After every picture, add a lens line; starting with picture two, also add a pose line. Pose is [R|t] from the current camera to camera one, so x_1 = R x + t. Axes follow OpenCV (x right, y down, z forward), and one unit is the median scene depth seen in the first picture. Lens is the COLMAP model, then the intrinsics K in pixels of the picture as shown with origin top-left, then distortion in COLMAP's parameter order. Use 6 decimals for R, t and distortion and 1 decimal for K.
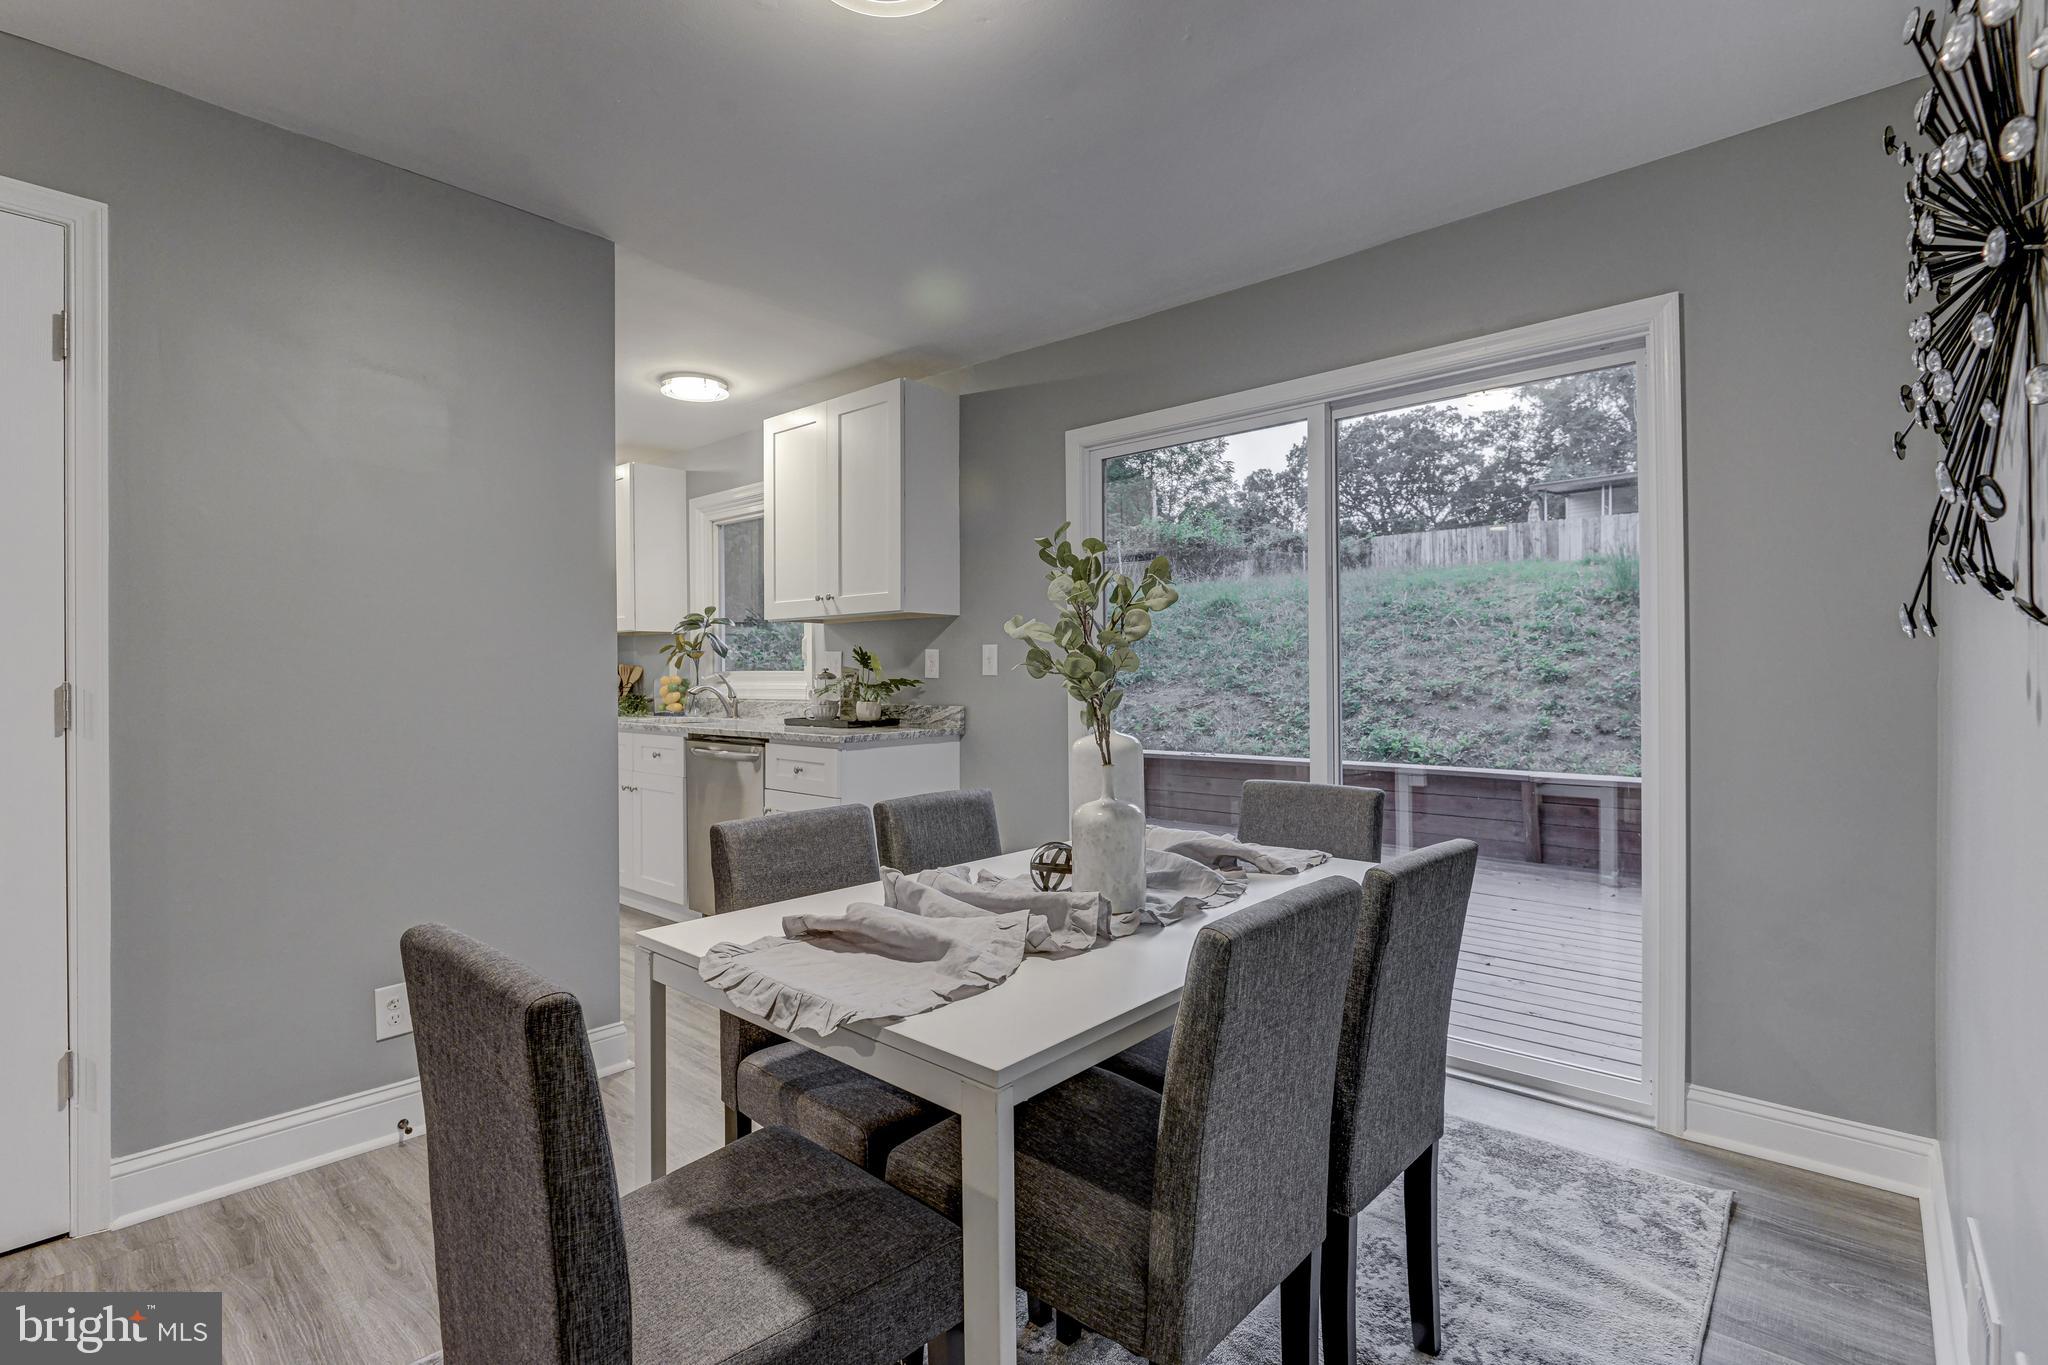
lens RADIAL K [[936.2, 0, 996.4], [0, 936.2, 673.7], [0, 0, 1]] dist [0.007113, -0.010278]
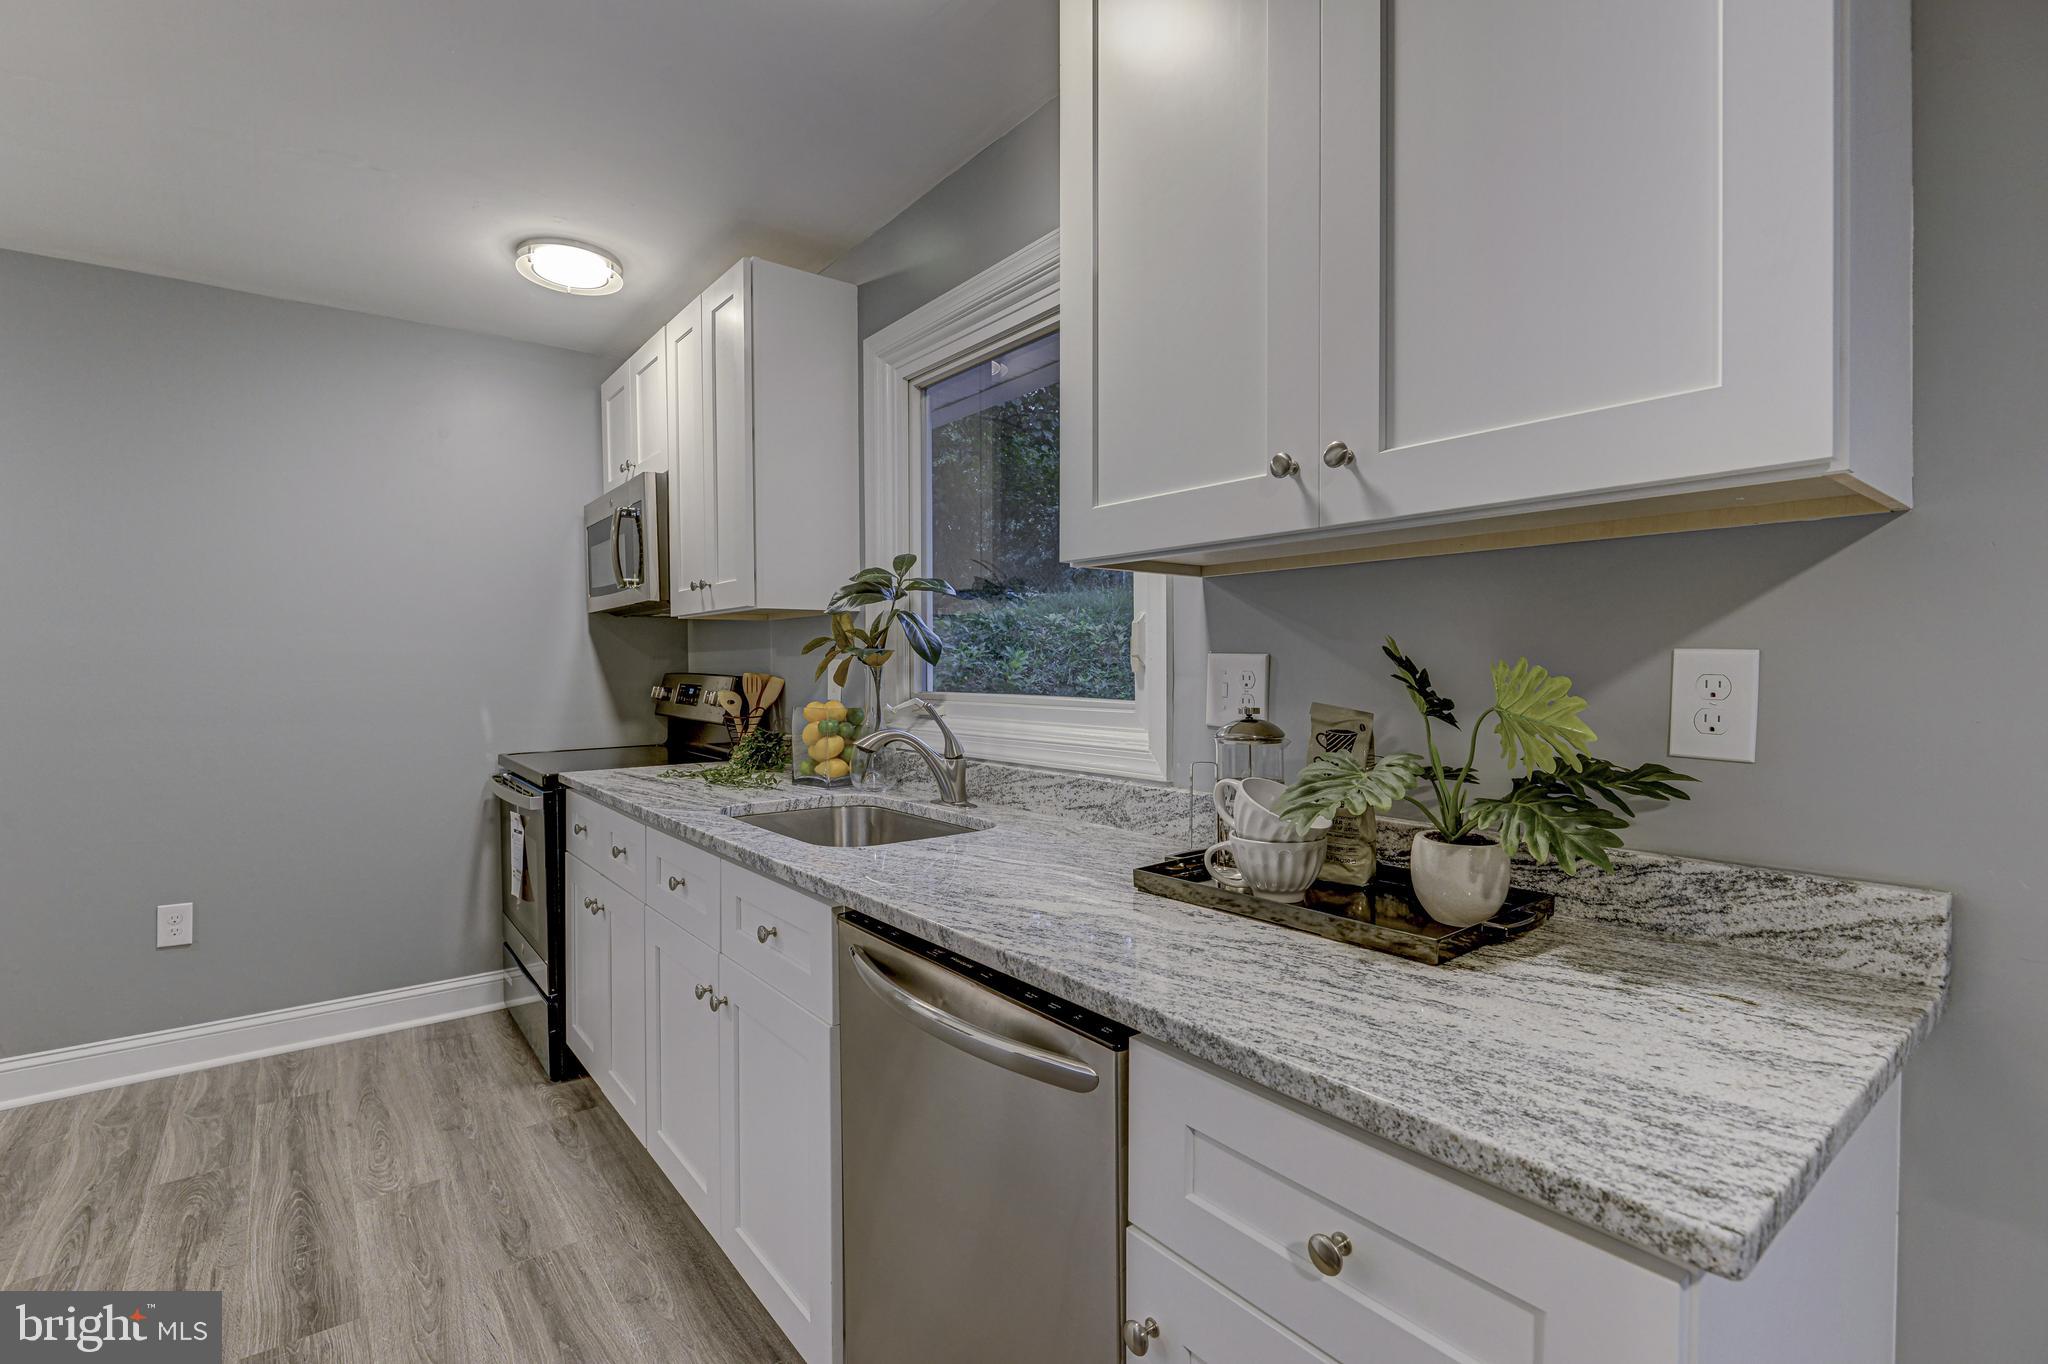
lens RADIAL K [[936.2, 0, 996.4], [0, 936.2, 673.2], [0, 0, 1]] dist [0.007113, -0.010278]
pose [[0.981126, 0.004087, -0.193326, -0.170032], [-0.002423, 0.999958, 0.008841, -0.016571], [0.193354, -0.008206, 0.981095, 0.549823]]
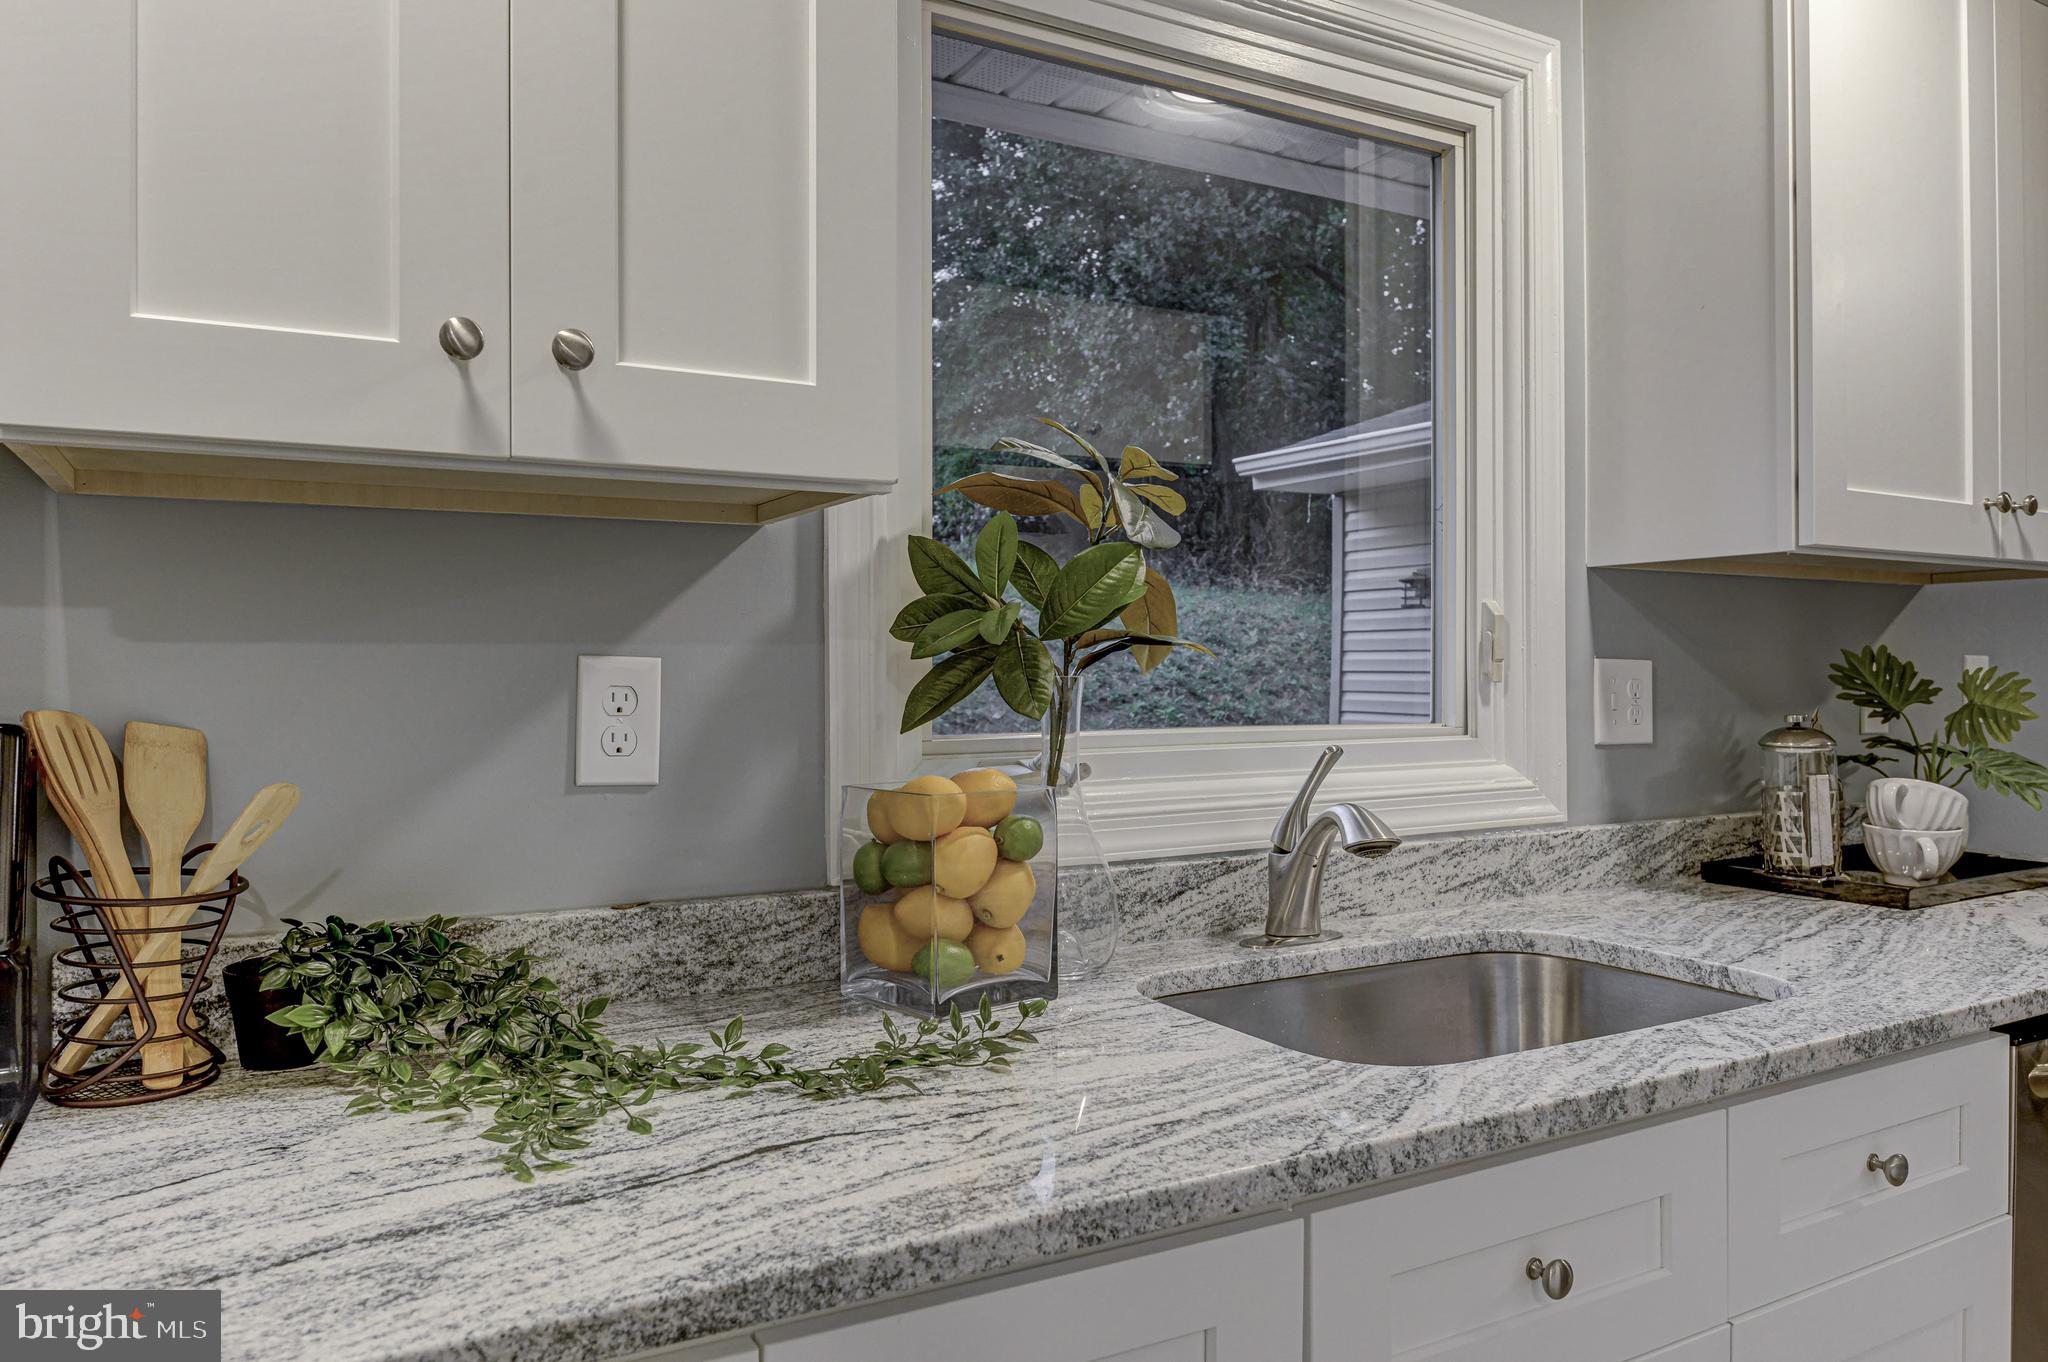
lens RADIAL K [[1391.4, 0, 1002.0], [0, 1391.4, 665.7], [0, 0, 1]] dist [-0.008296, -0.004157]
pose [[0.332735, 0.007528, 0.942990, -0.595956], [0.003067, 0.999954, -0.009065, -0.015496], [-0.943015, 0.005909, 0.332697, 0.909582]]
